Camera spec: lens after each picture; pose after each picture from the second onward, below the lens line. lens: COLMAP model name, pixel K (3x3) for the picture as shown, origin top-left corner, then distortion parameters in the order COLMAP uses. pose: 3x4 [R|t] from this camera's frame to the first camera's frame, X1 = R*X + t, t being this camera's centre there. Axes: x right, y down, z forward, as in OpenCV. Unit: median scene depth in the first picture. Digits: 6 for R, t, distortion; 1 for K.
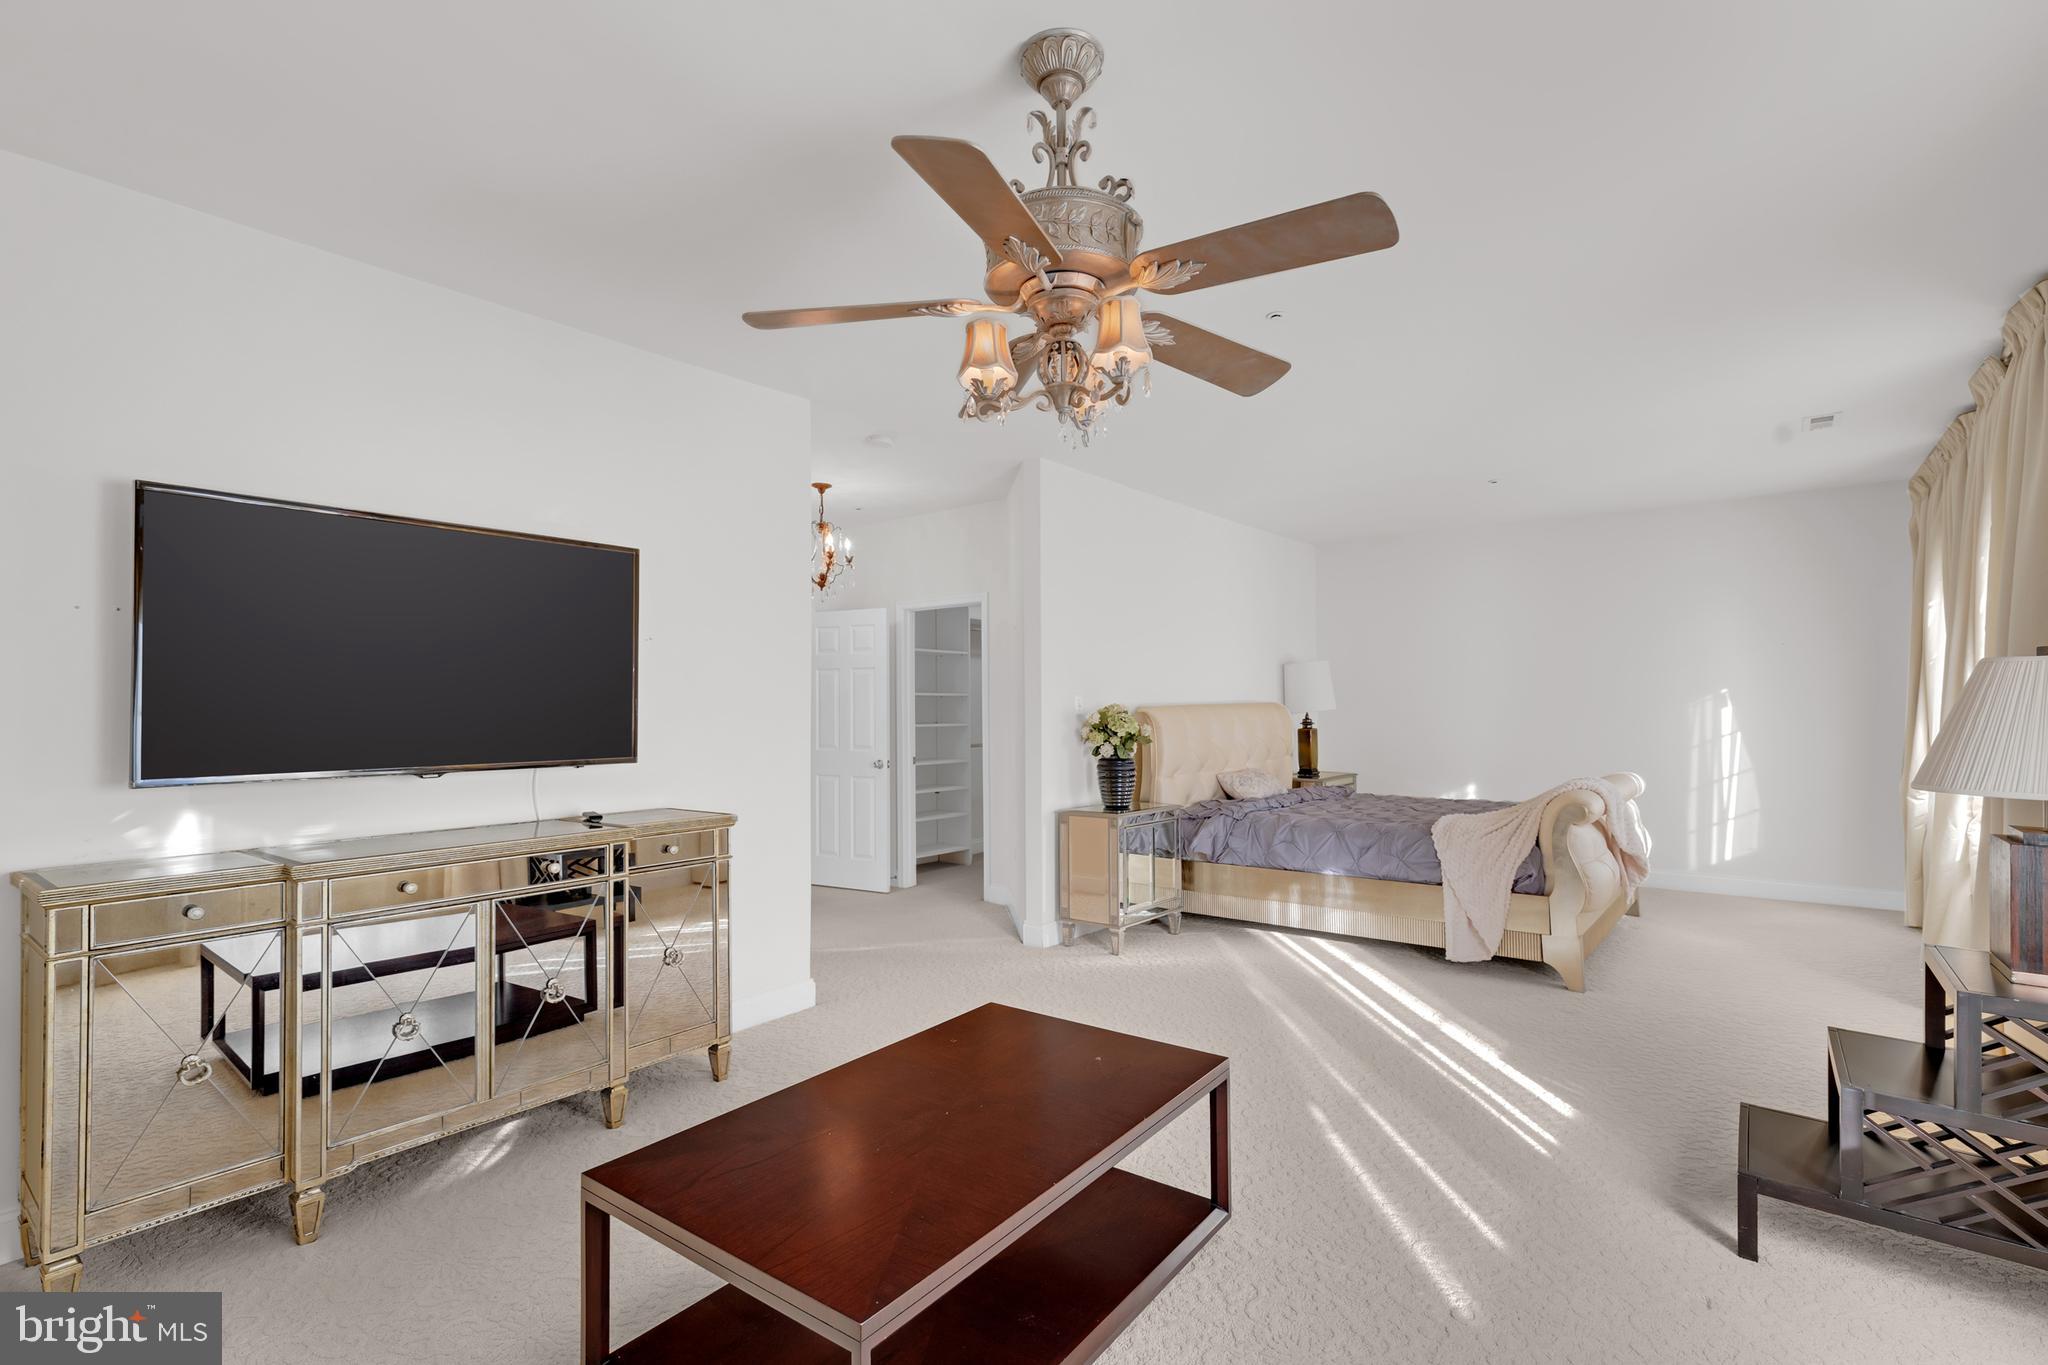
lens RADIAL K [[941.6, 0, 1021.8], [0, 941.6, 697.8], [0, 0, 1]] dist [0.000965, 0.000196]
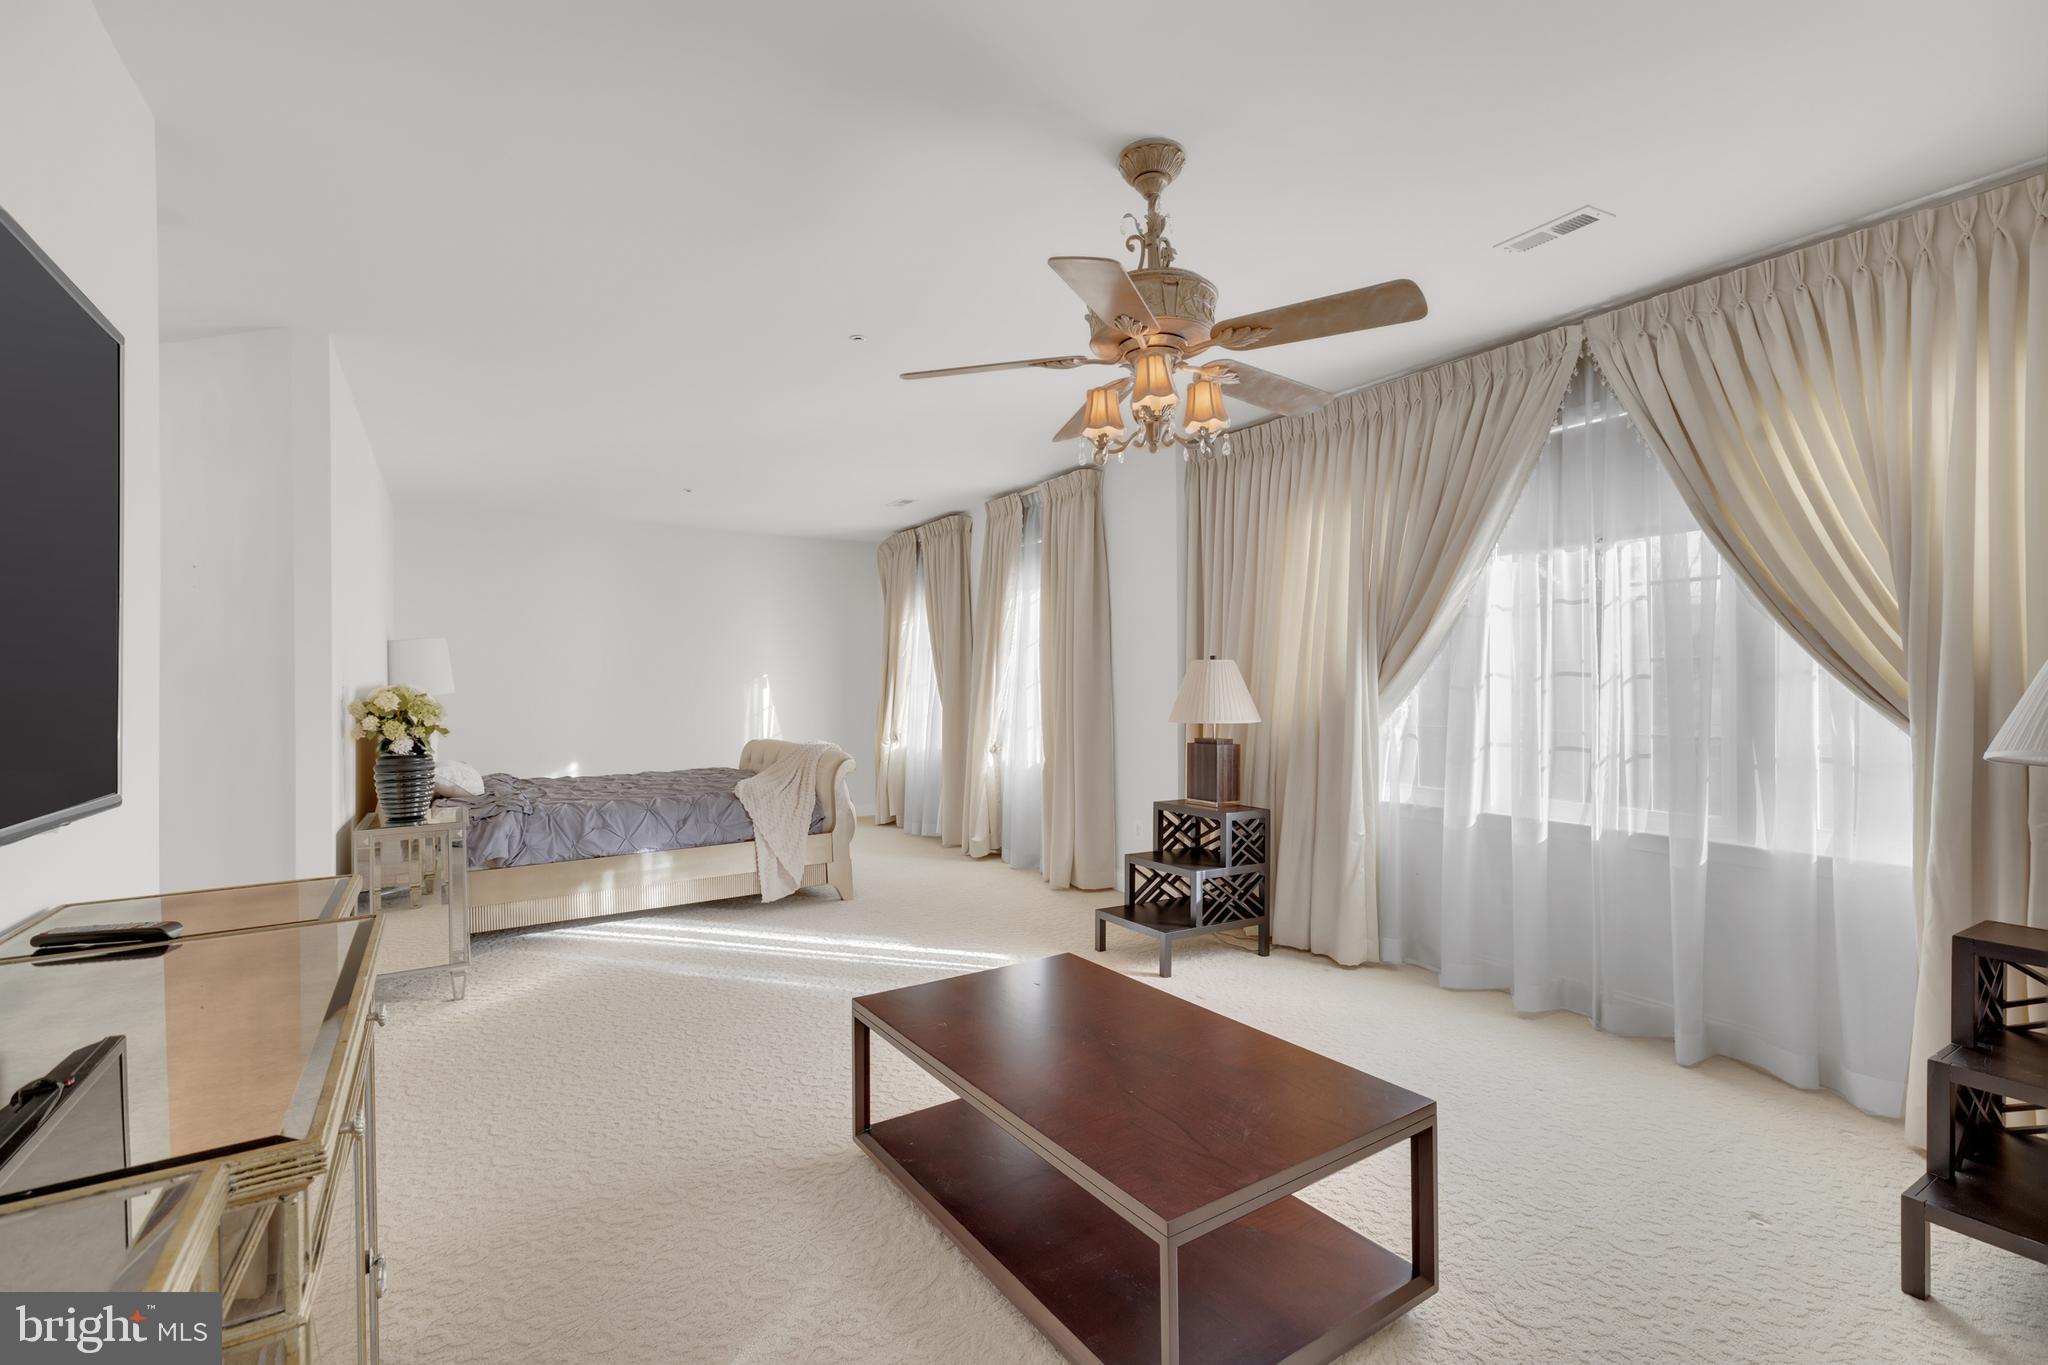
lens RADIAL K [[874.7, 0, 1014.6], [0, 874.7, 685.4], [0, 0, 1]] dist [-0.002466, -0.000075]
pose [[0.361542, -0.001967, 0.932354, -0.403546], [0.000355, 0.999998, 0.001972, 0.005253], [-0.932356, -0.000382, 0.361542, 0.281024]]
